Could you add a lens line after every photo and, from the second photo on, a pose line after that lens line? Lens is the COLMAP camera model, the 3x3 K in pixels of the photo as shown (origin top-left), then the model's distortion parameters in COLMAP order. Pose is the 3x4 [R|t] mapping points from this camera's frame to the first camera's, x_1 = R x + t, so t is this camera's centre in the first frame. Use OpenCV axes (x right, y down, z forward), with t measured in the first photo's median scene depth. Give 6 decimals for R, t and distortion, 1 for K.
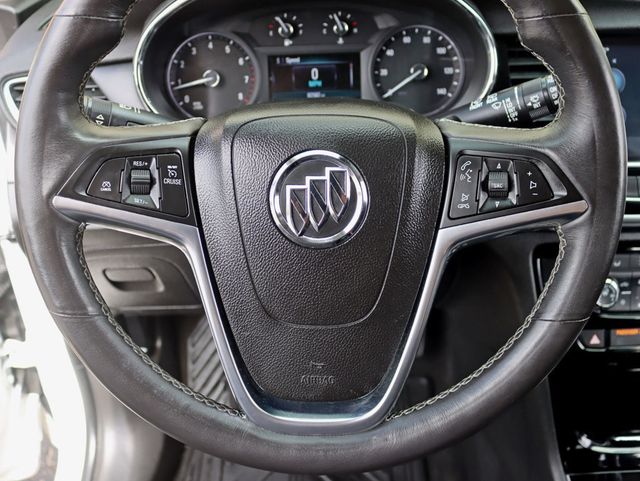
lens RADIAL K [[601.0, 0, 320.0], [0, 601.0, 240.5], [0, 0, 1]] dist [-0.180910, 0.134774]
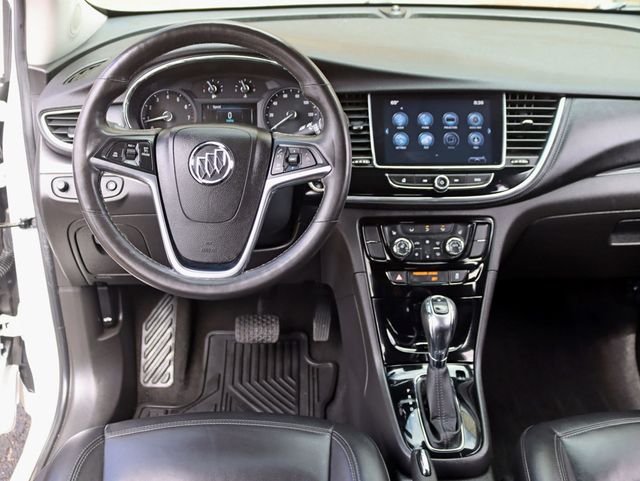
lens RADIAL K [[705.0, 0, 320.0], [0, 705.0, 240.5], [0, 0, 1]] dist [-0.122193, -0.007246]
pose [[0.999393, 0.020694, 0.028028, 0.205174], [-0.016799, 0.991014, -0.132699, 0.339315], [-0.030522, 0.132147, 0.990760, -0.953673]]
